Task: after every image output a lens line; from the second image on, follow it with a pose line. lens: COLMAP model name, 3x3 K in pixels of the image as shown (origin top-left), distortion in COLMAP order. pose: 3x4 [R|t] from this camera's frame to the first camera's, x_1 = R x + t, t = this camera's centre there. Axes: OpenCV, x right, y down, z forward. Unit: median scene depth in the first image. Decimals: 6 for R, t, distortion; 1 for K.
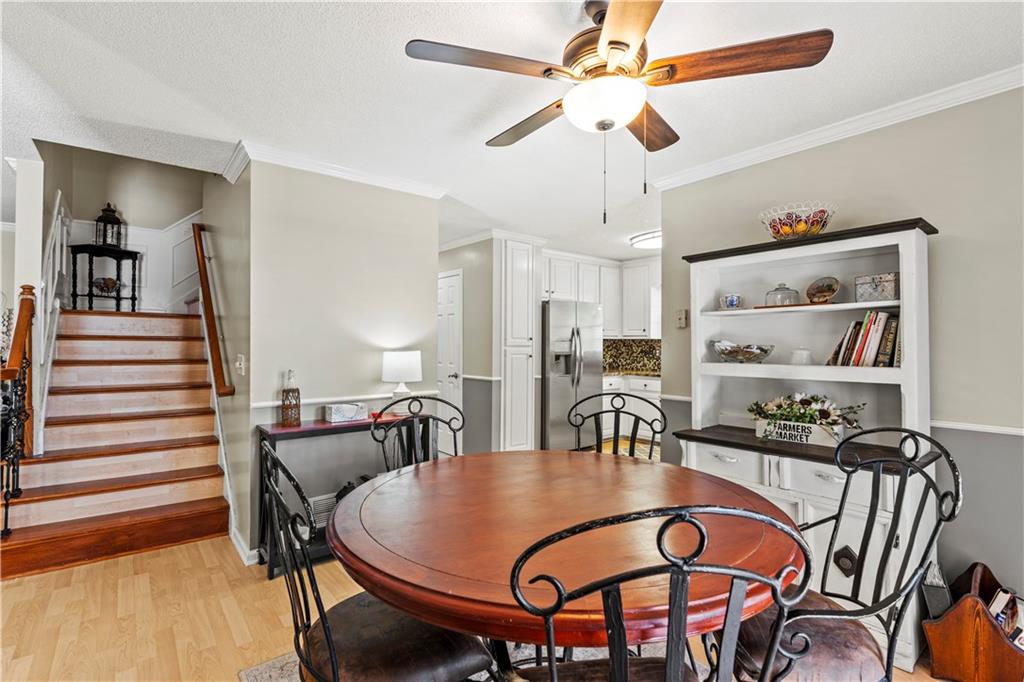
lens RADIAL K [[473.1, 0, 511.7], [0, 473.1, 334.6], [0, 0, 1]] dist [-0.000449, 0.000096]
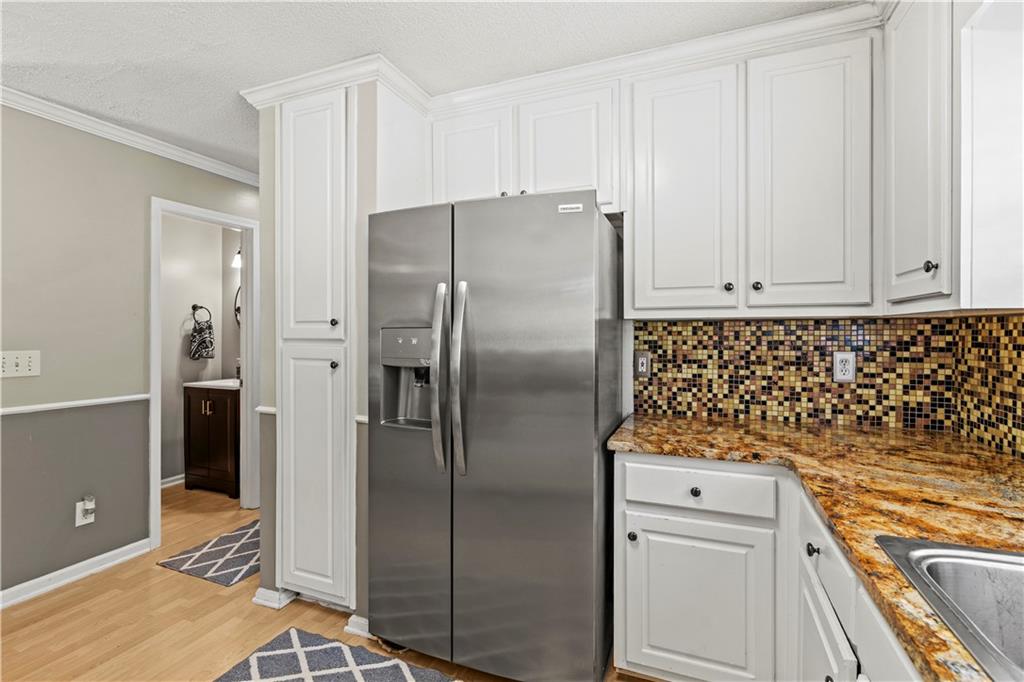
lens RADIAL K [[473.1, 0, 511.7], [0, 473.1, 334.6], [0, 0, 1]] dist [-0.000449, 0.000096]
pose [[0.470457, -0.000856, -0.882423, 0.395365], [0.017278, 0.999817, 0.008242, 0.015310], [0.882254, -0.019124, 0.470386, 0.792262]]
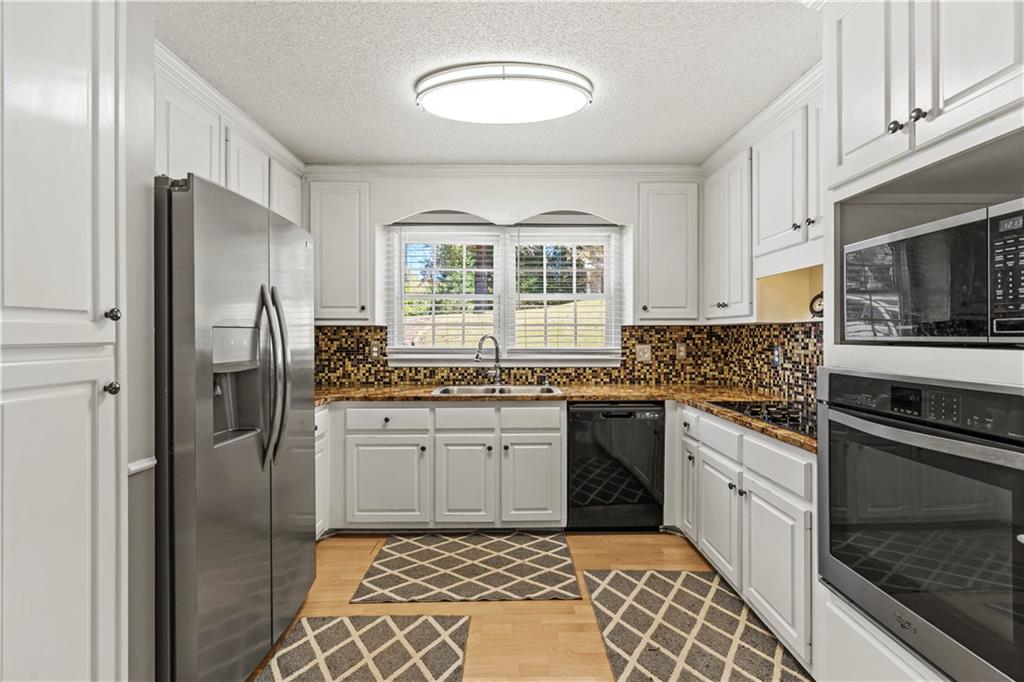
lens RADIAL K [[473.1, 0, 511.7], [0, 473.1, 334.6], [0, 0, 1]] dist [-0.000449, 0.000096]
pose [[0.629210, -0.002796, 0.777231, -0.014985], [-0.012196, 0.999835, 0.013470, 0.010963], [-0.777140, -0.017955, 0.629072, 0.583575]]
